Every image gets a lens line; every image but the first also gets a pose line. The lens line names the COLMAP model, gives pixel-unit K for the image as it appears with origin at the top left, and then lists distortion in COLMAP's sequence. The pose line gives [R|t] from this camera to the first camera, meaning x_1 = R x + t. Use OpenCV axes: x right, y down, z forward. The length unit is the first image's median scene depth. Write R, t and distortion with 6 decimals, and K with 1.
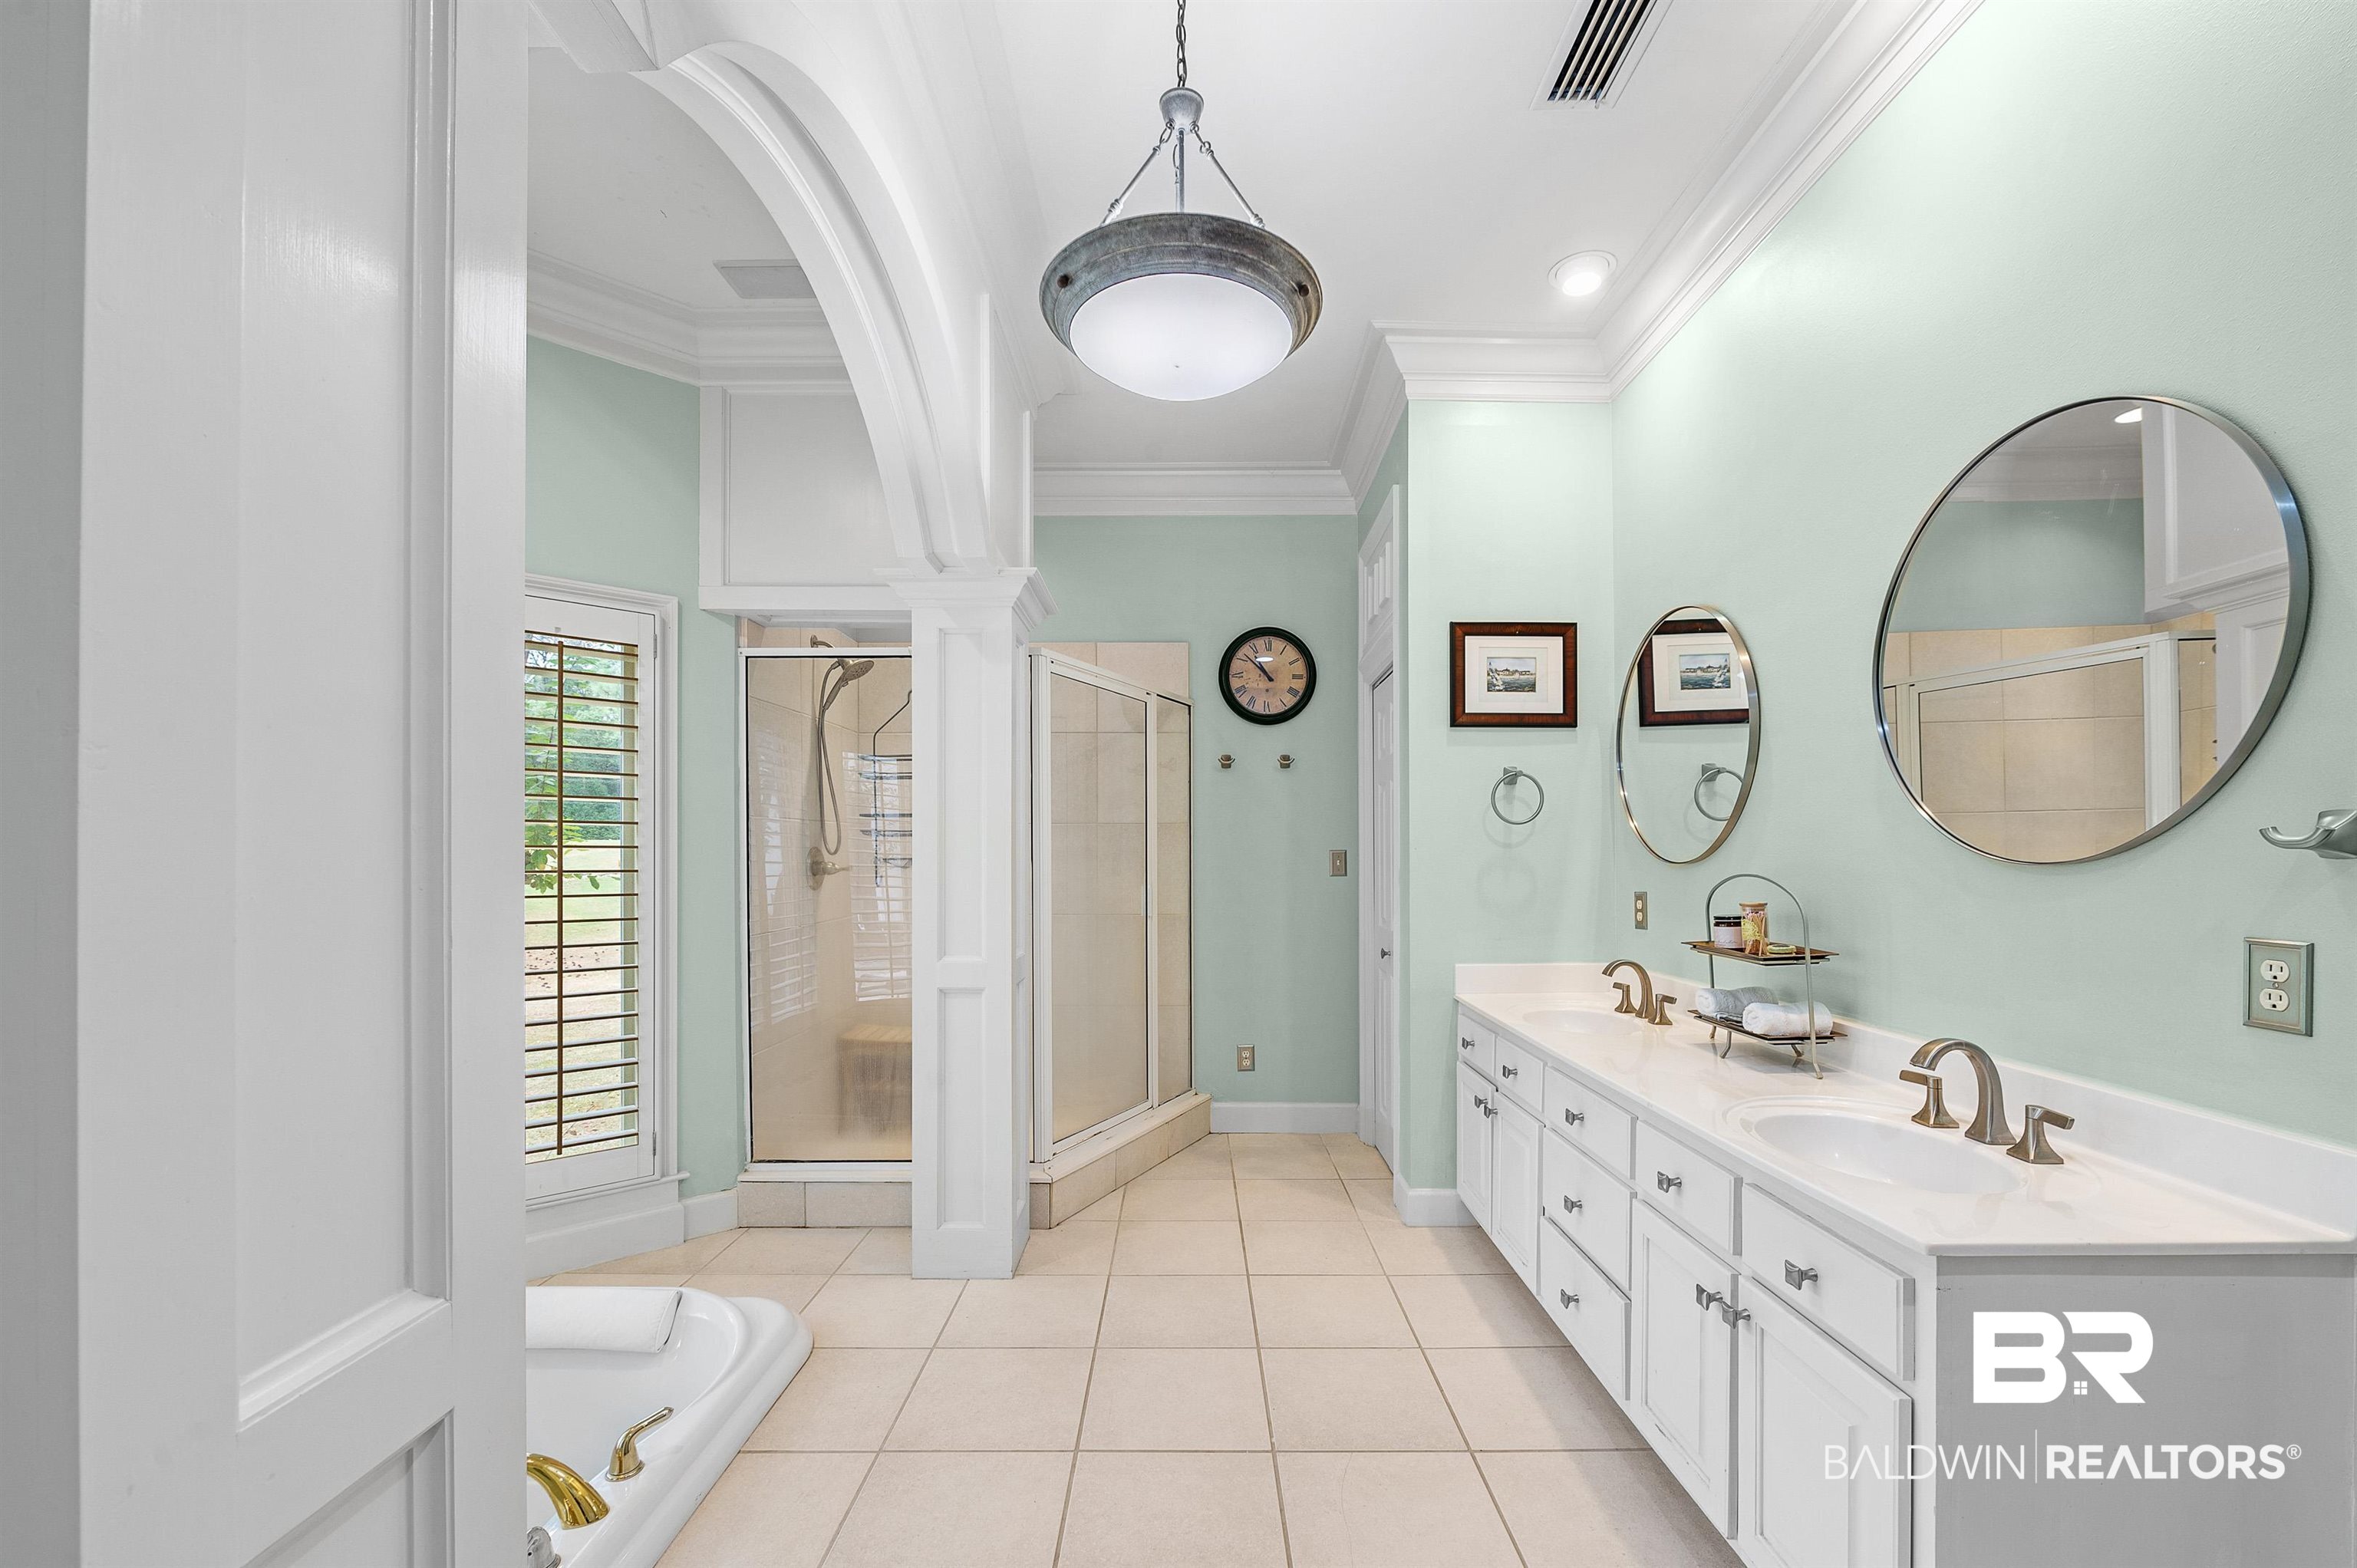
lens RADIAL K [[921.5, 0, 1216.8], [0, 921.5, 855.8], [0, 0, 1]] dist [-0.008435, -0.000840]
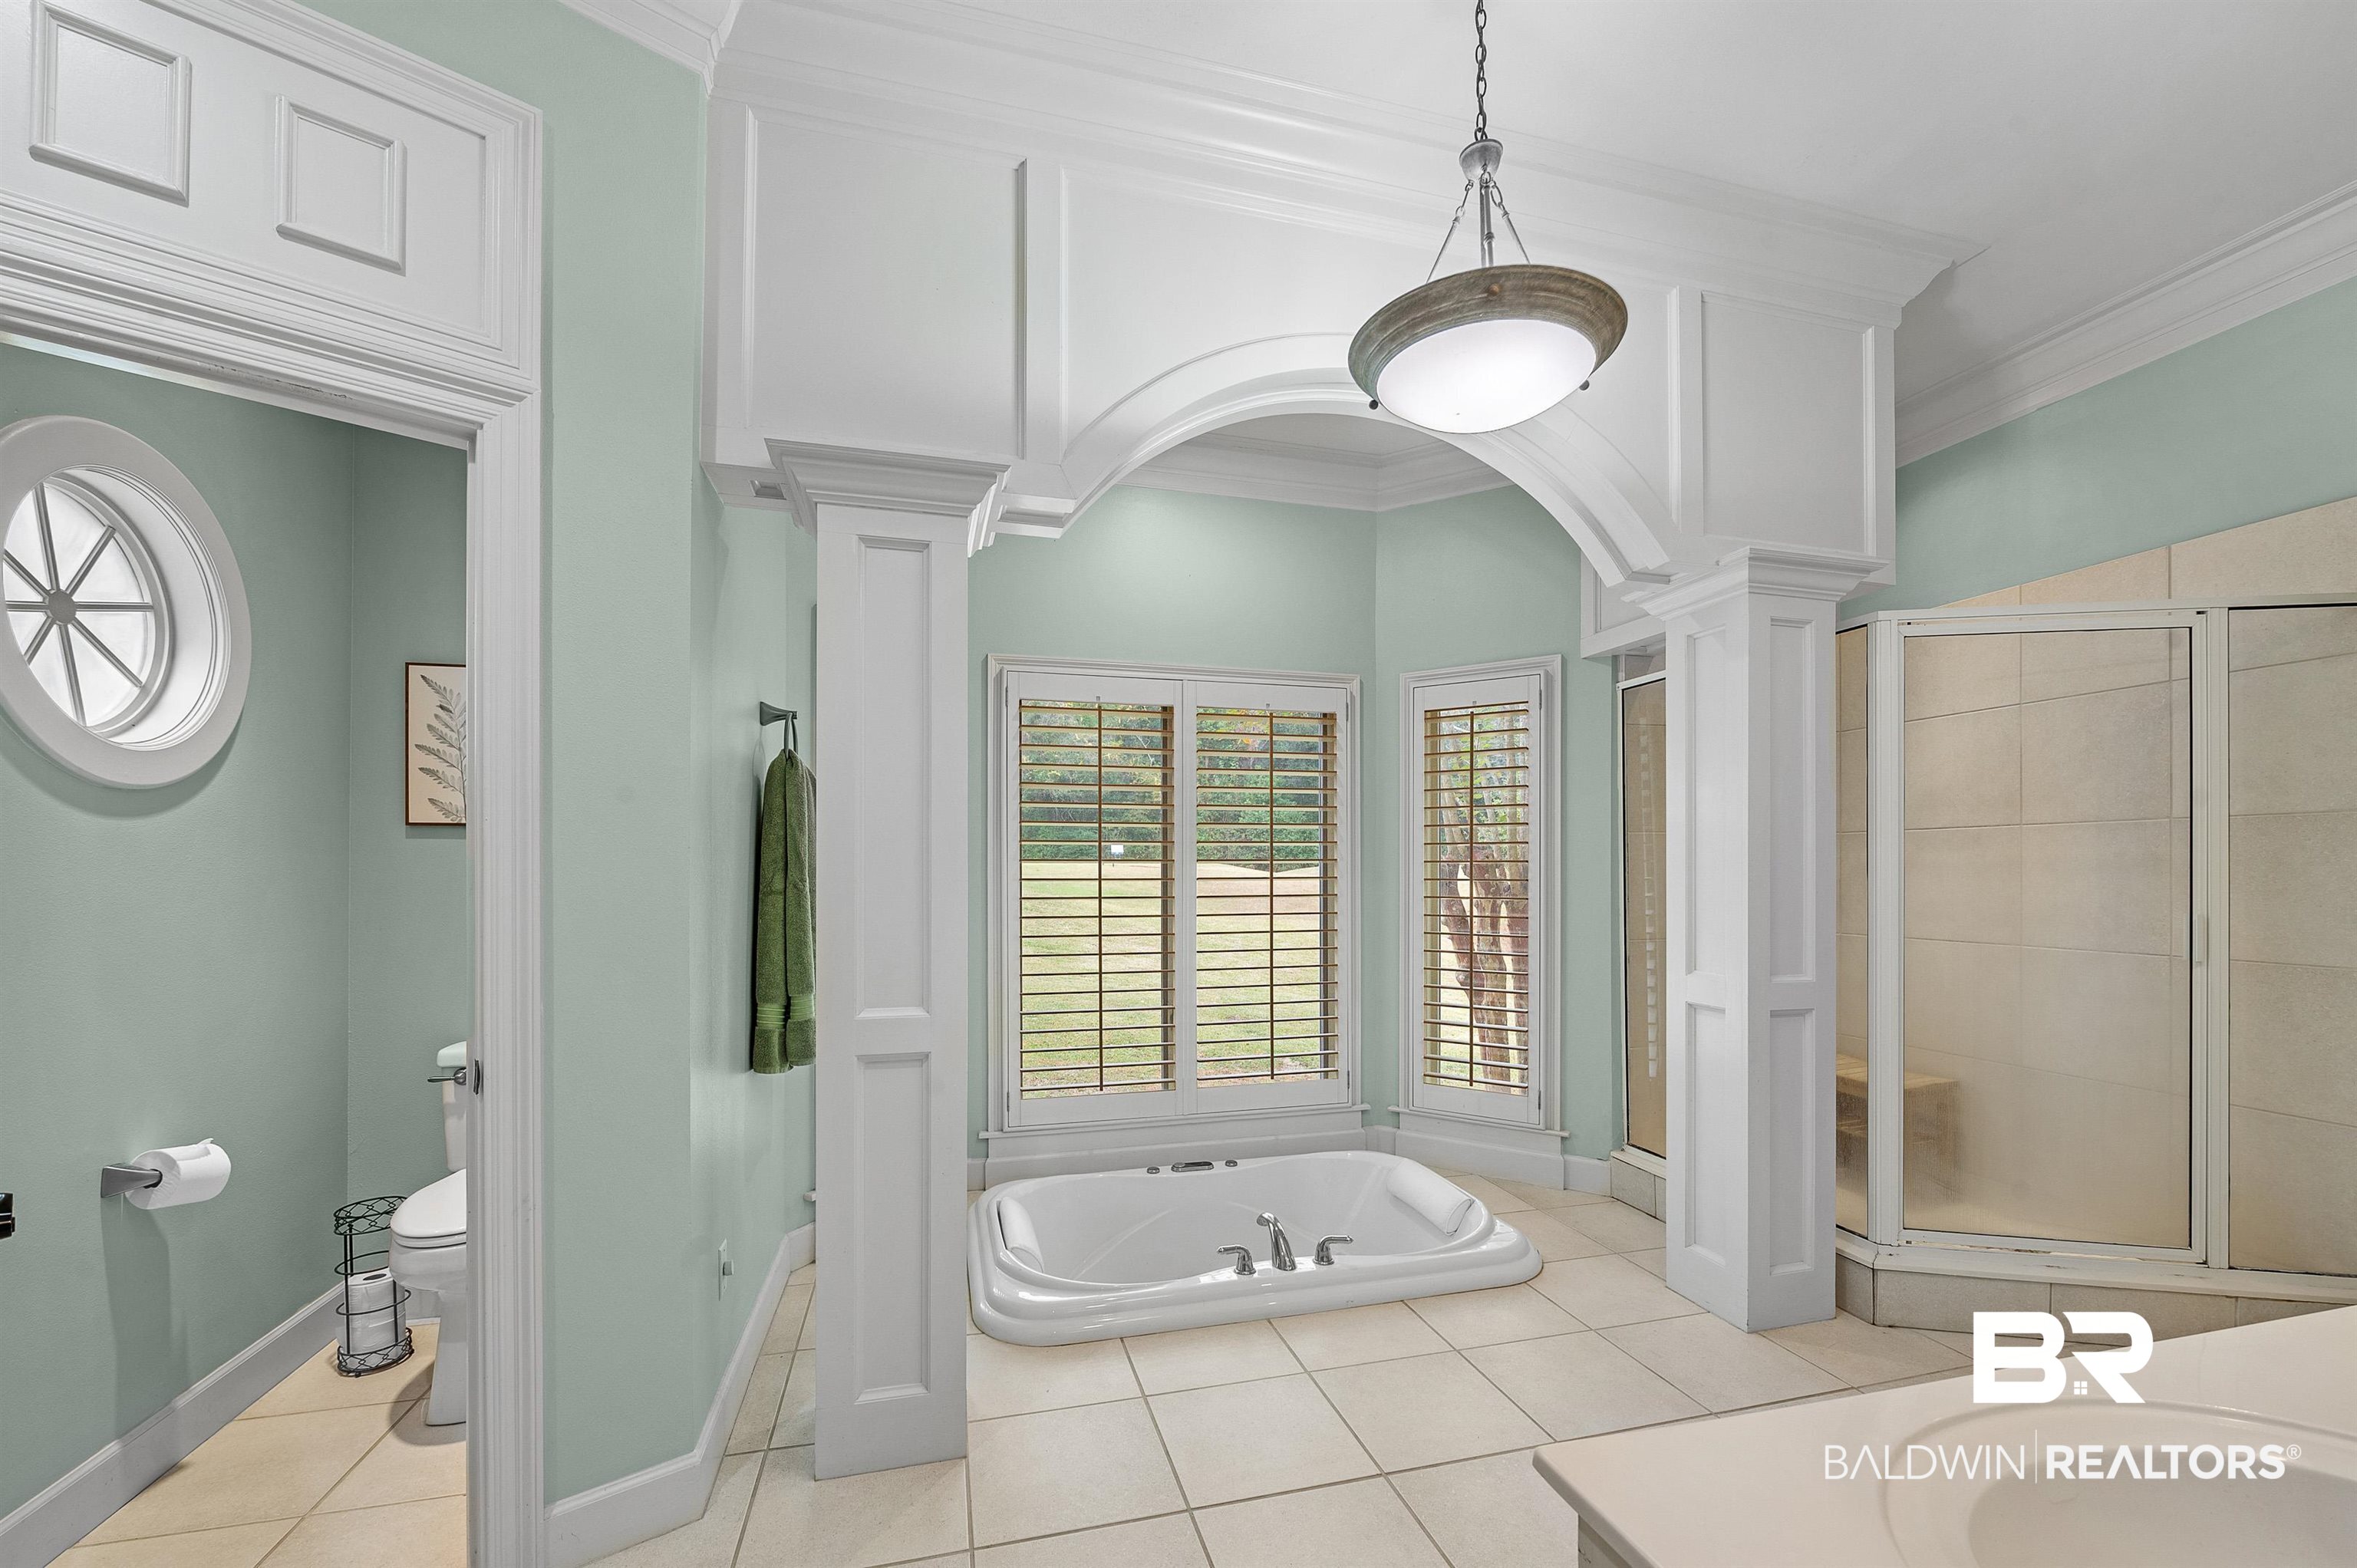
lens RADIAL K [[921.5, 0, 1167.8], [0, 921.5, 870.0], [0, 0, 1]] dist [-0.008435, -0.000840]
pose [[0.249629, 0.000086, -0.968342, 0.467359], [0.000848, 1.000000, 0.000308, 0.001813], [0.968341, -0.000898, 0.249629, 0.202745]]
